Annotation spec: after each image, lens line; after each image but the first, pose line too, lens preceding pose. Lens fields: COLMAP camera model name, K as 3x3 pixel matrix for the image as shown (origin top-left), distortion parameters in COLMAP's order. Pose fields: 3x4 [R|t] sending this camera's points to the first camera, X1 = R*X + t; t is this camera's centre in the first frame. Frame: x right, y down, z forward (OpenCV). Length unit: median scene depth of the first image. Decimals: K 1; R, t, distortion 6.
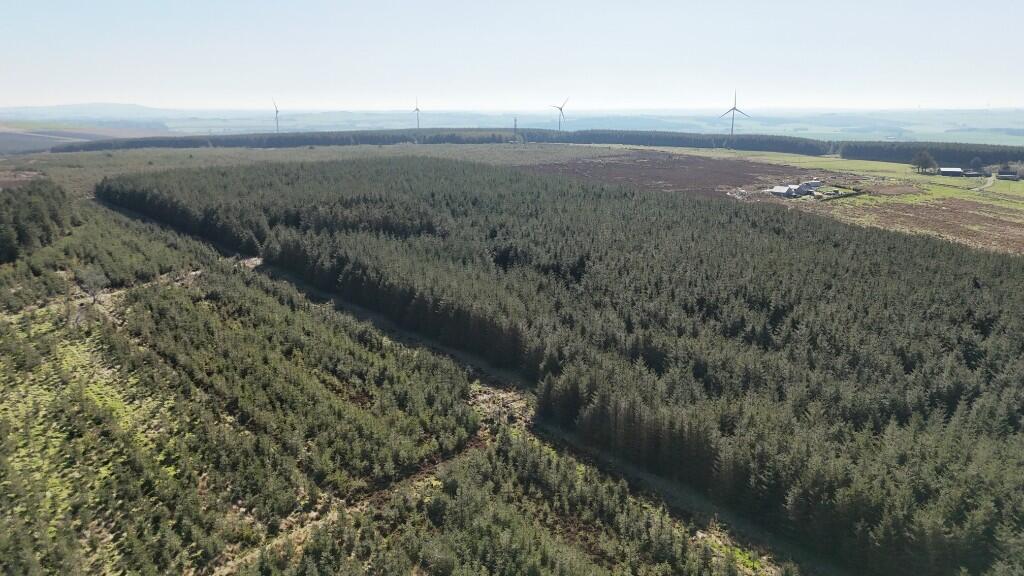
lens RADIAL K [[747.3, 0, 519.8], [0, 747.3, 296.1], [0, 0, 1]] dist [0.071153, -0.059110]
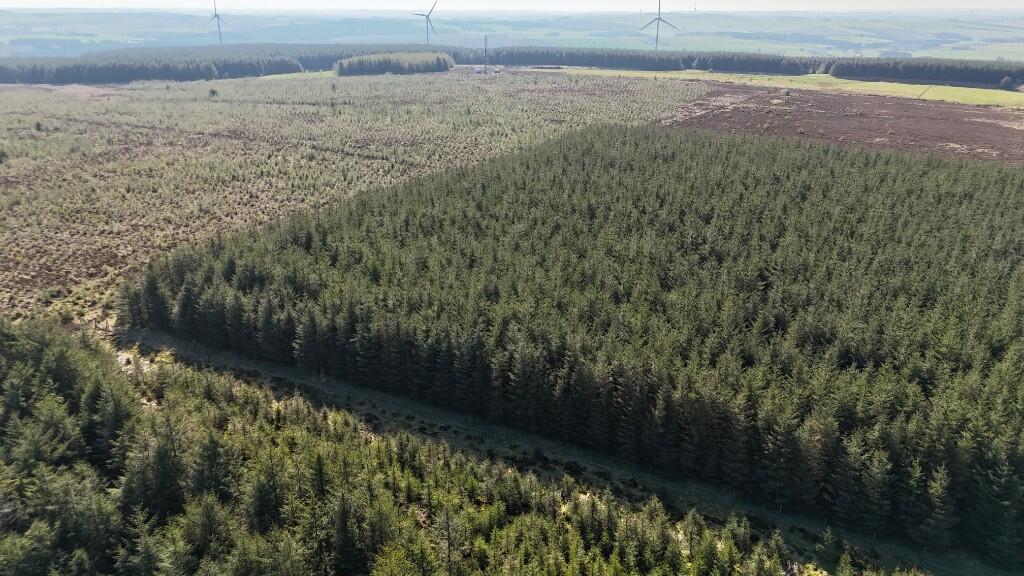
lens RADIAL K [[747.3, 0, 510.7], [0, 747.3, 285.0], [0, 0, 1]] dist [0.071153, -0.059110]
pose [[0.926657, -0.126944, 0.353825, -0.157338], [0.088238, 0.988411, 0.123525, -0.055561], [-0.365405, -0.083245, 0.927119, 0.195519]]
